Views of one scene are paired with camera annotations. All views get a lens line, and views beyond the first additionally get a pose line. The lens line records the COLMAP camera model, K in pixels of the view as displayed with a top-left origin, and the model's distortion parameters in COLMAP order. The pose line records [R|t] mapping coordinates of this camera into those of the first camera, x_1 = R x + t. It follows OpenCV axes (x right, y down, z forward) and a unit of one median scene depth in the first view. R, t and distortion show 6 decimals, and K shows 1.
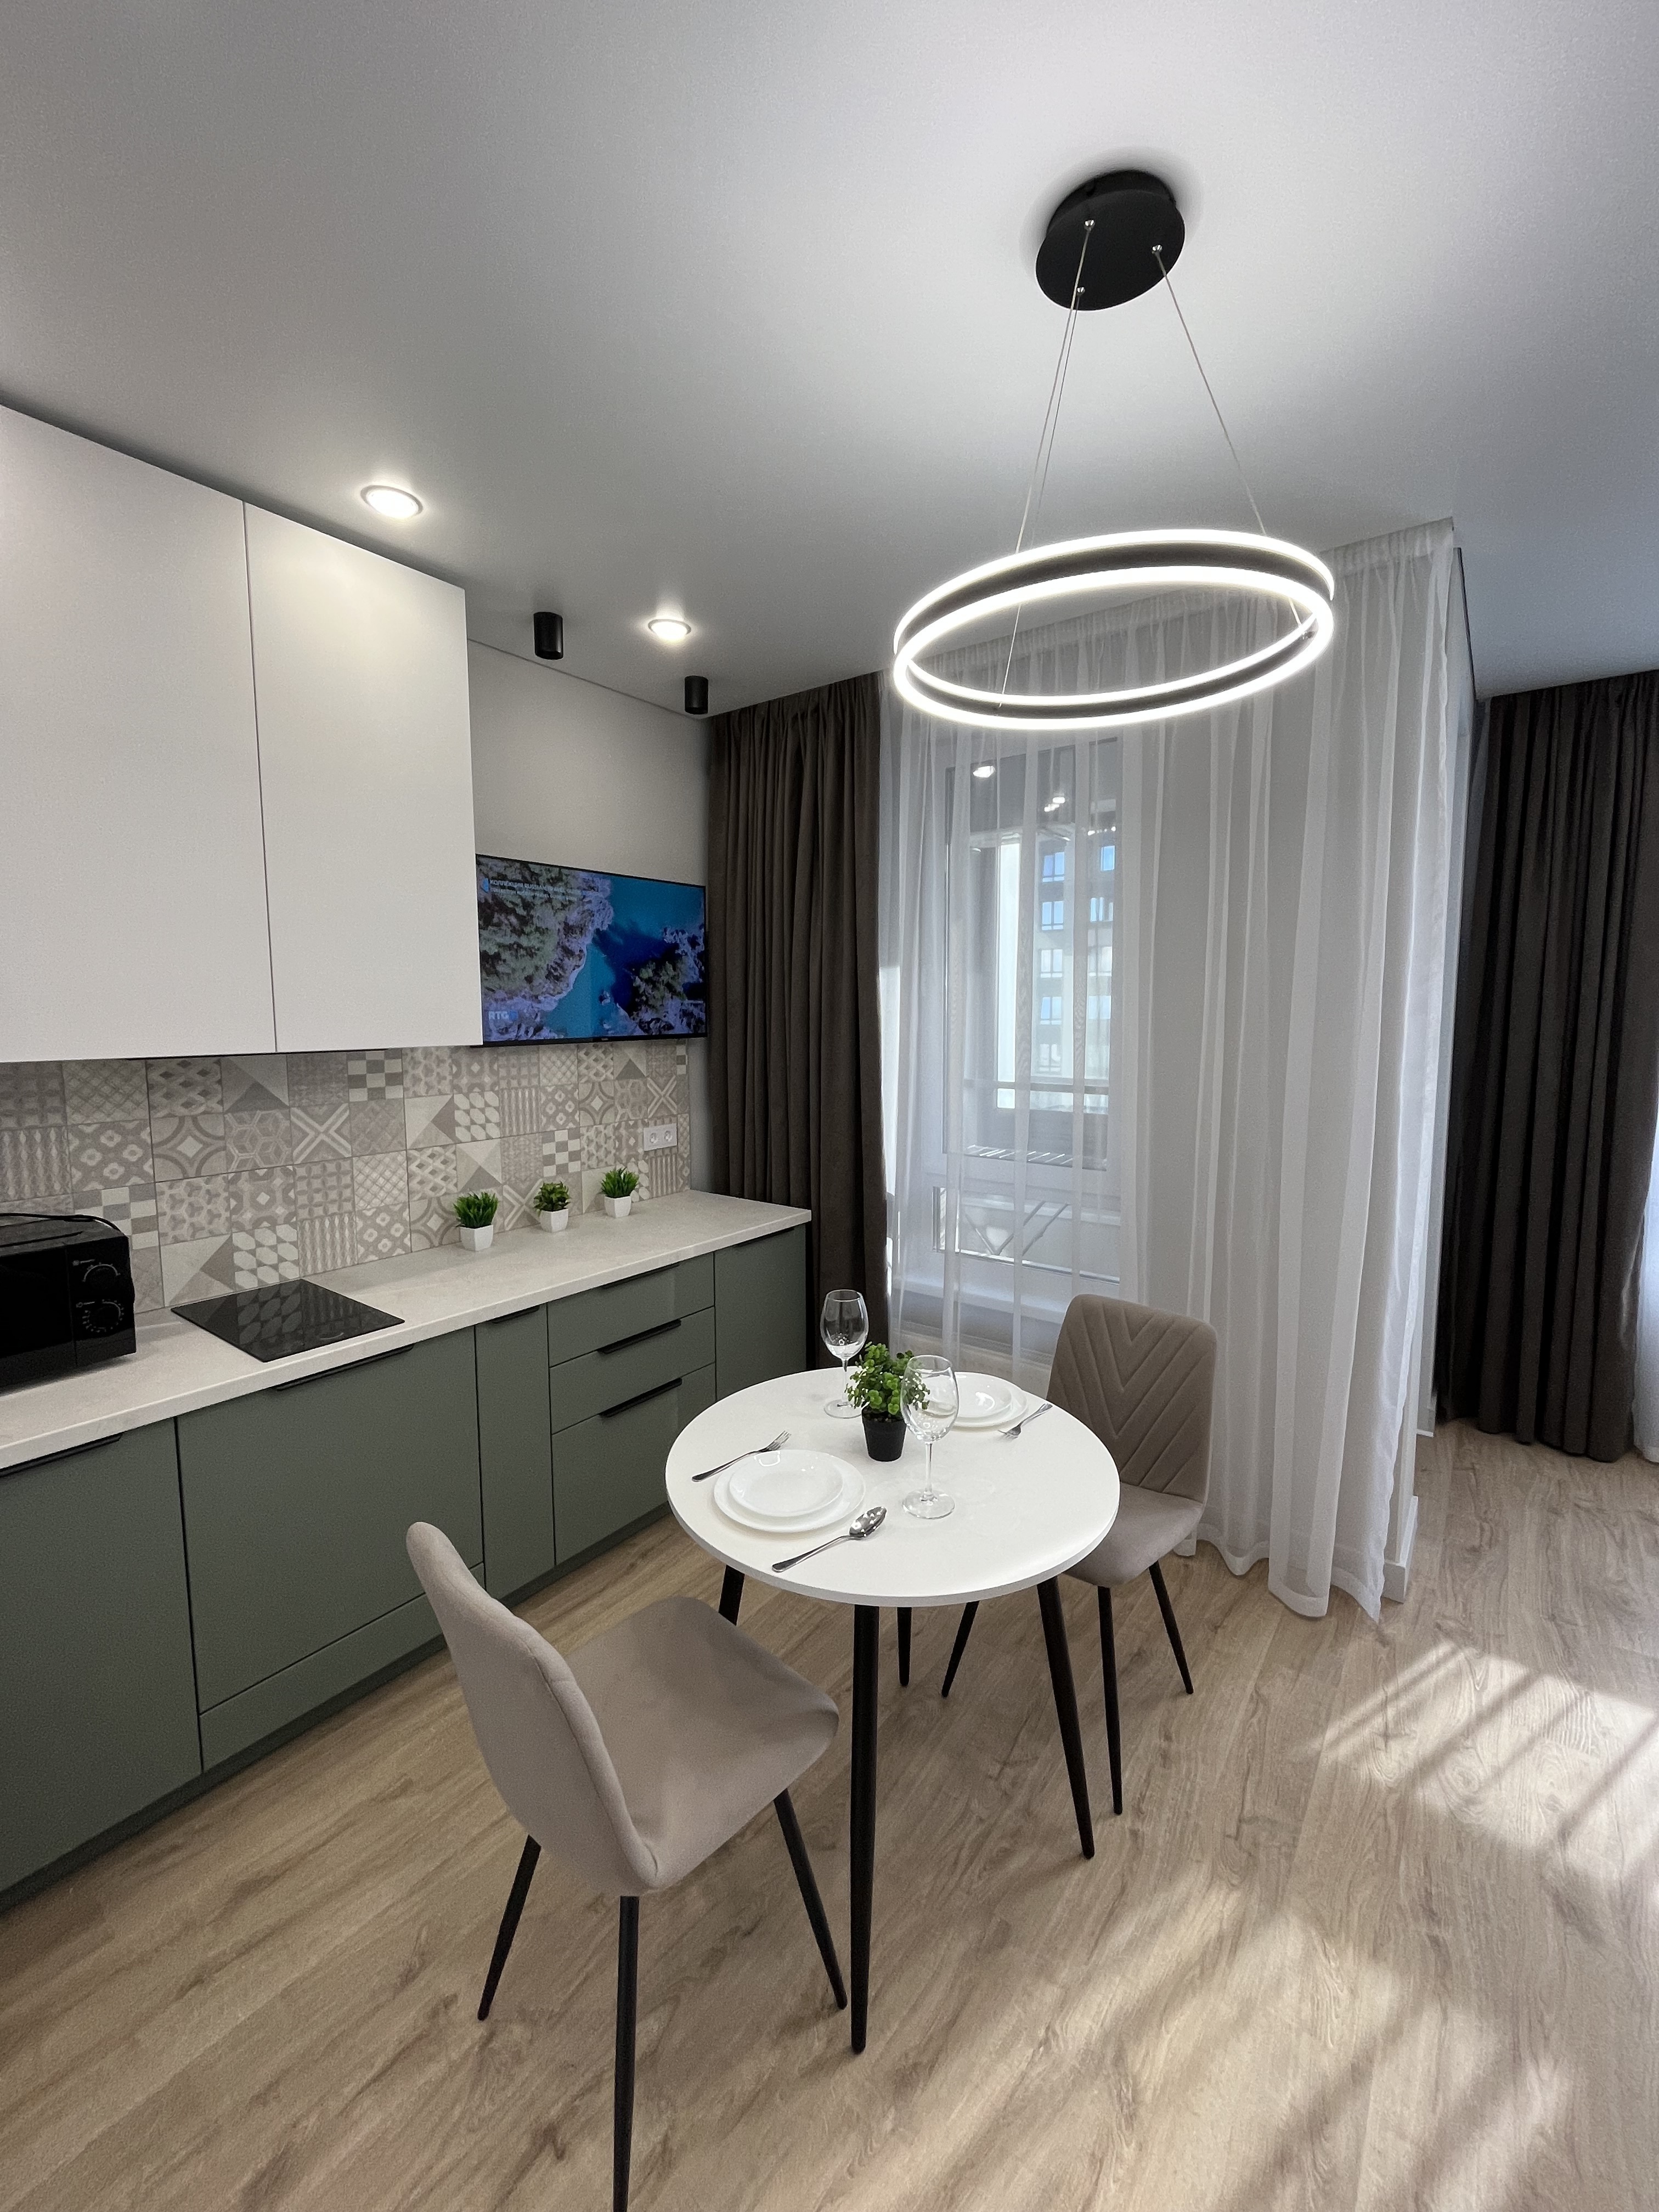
lens RADIAL K [[896.2, 0, 831.2], [0, 896.2, 1101.8], [0, 0, 1]] dist [-0.004329, -0.000448]
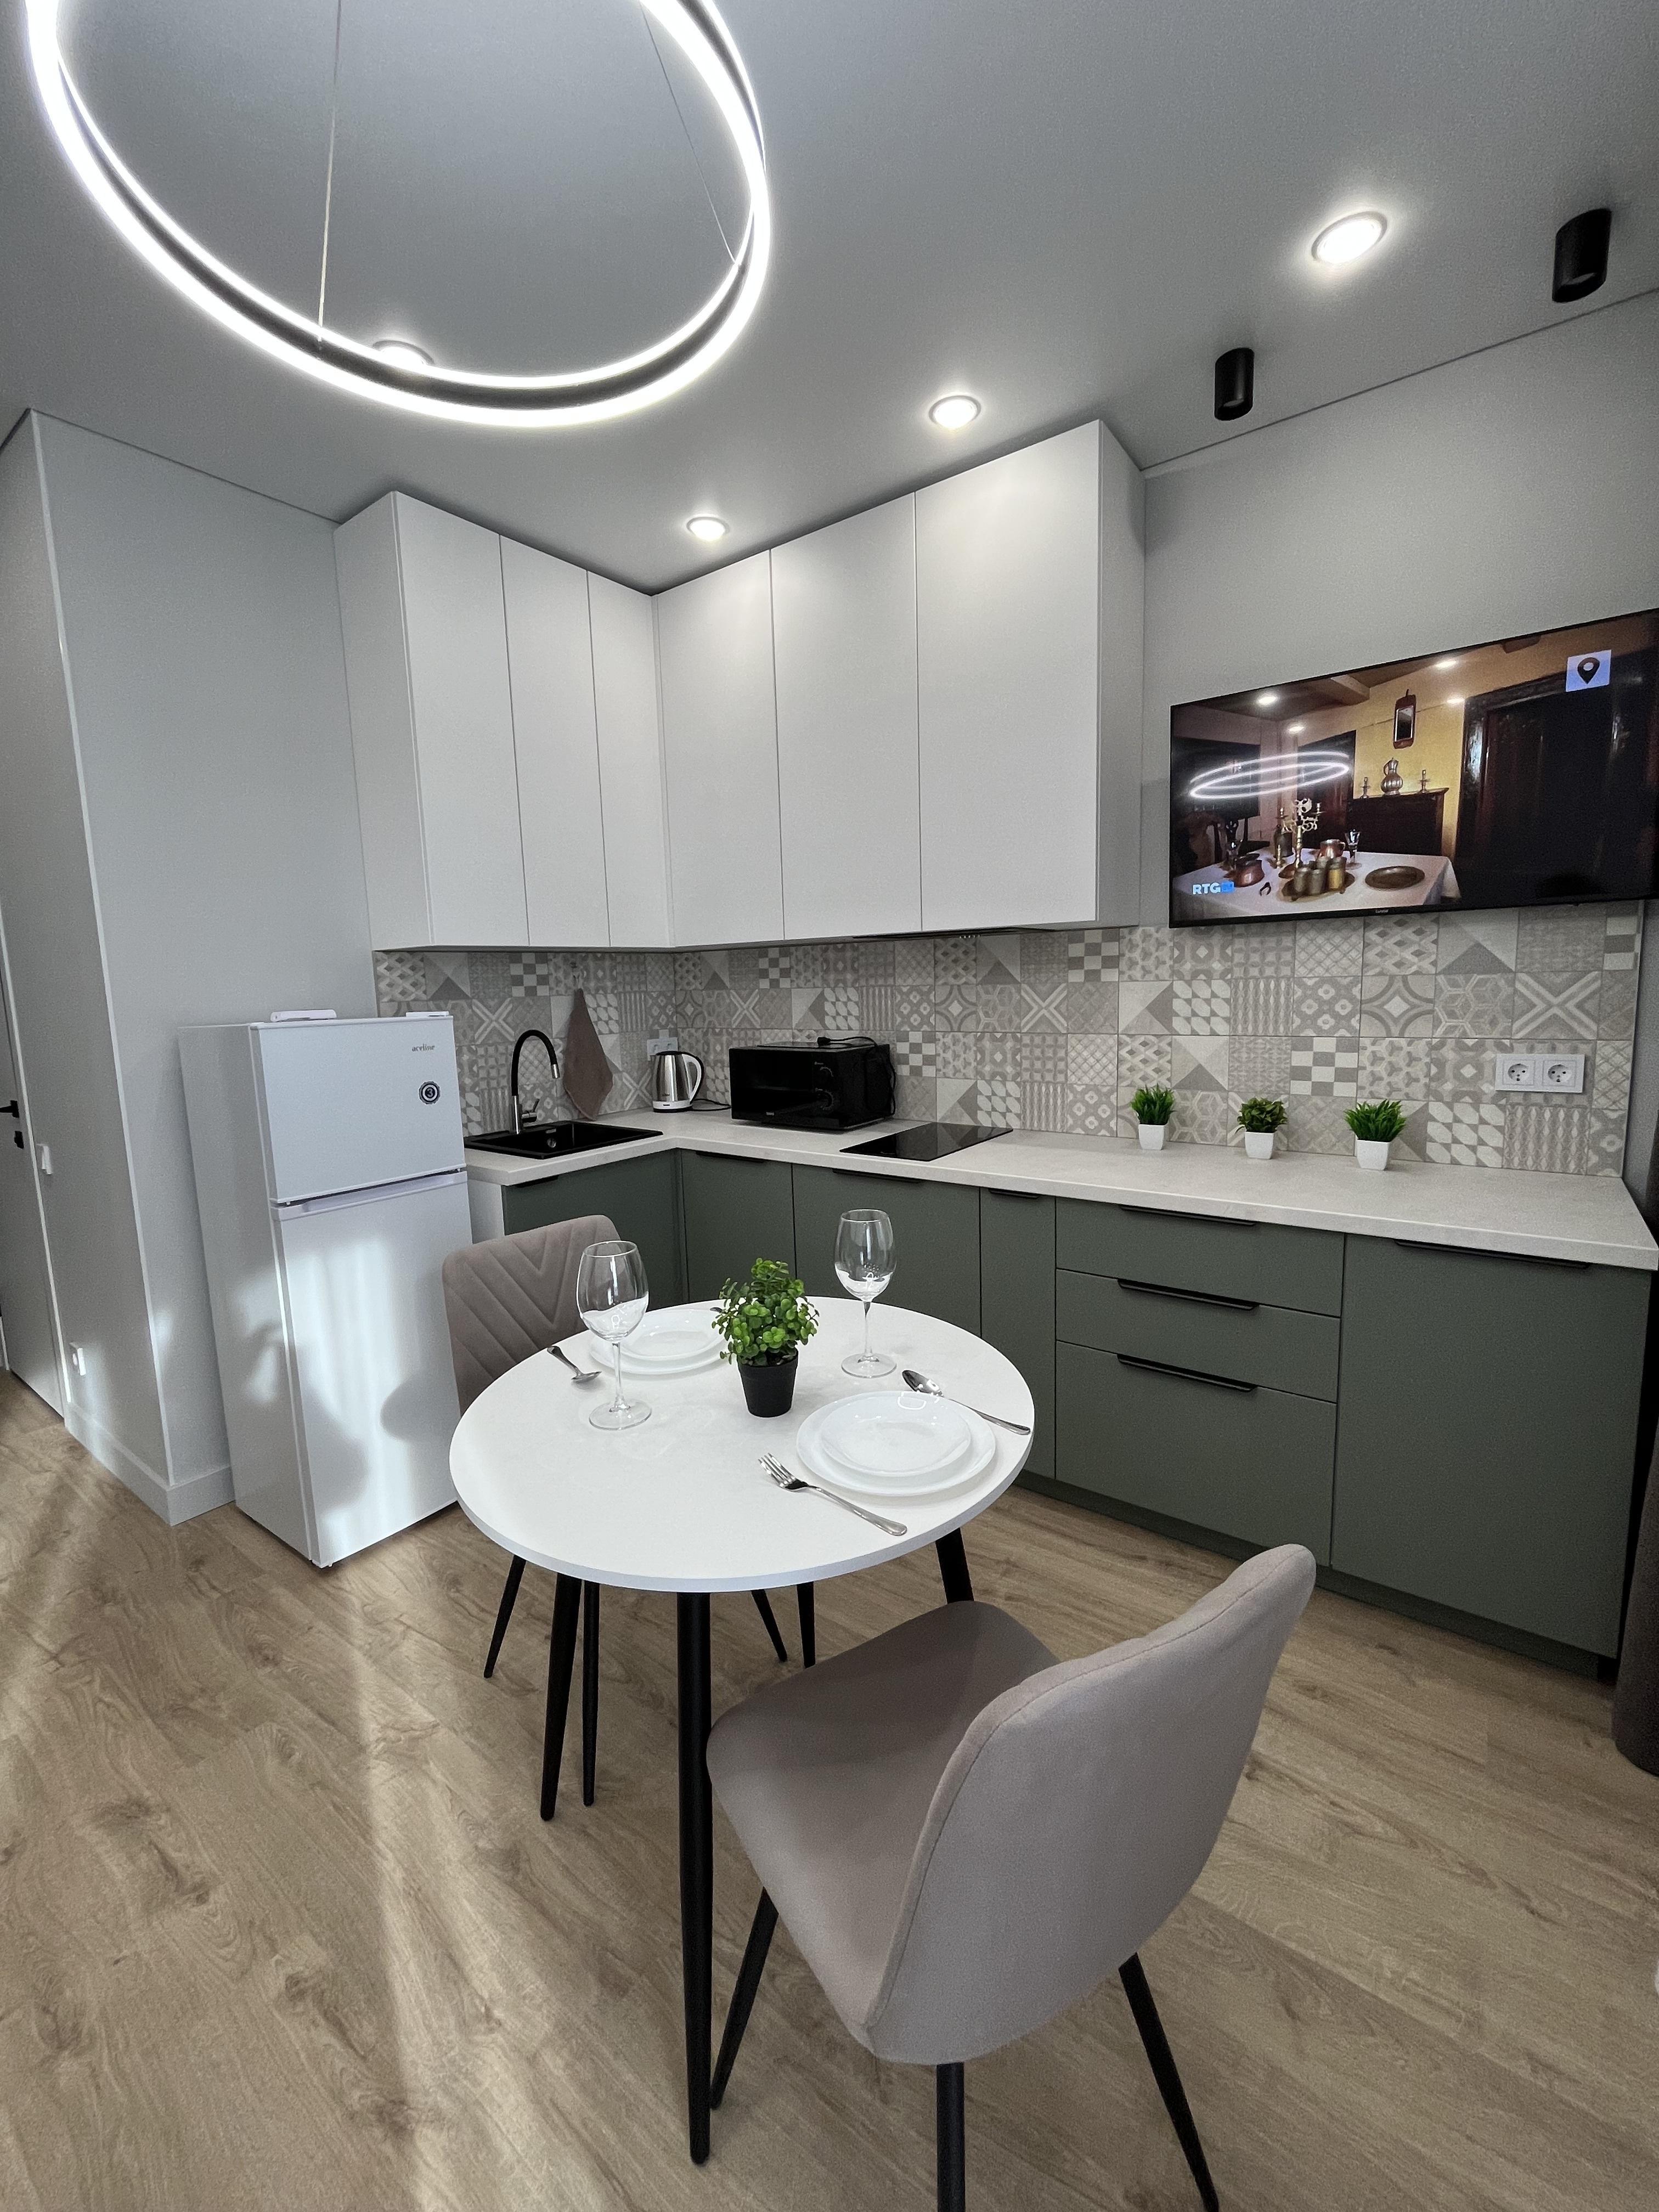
lens RADIAL K [[896.2, 0, 834.9], [0, 896.2, 1099.4], [0, 0, 1]] dist [-0.004329, -0.000448]
pose [[0.009687, 0.137218, -0.990493, 0.532891], [-0.074054, 0.987918, 0.136137, 0.013235], [0.997207, 0.072031, 0.019731, 0.680302]]
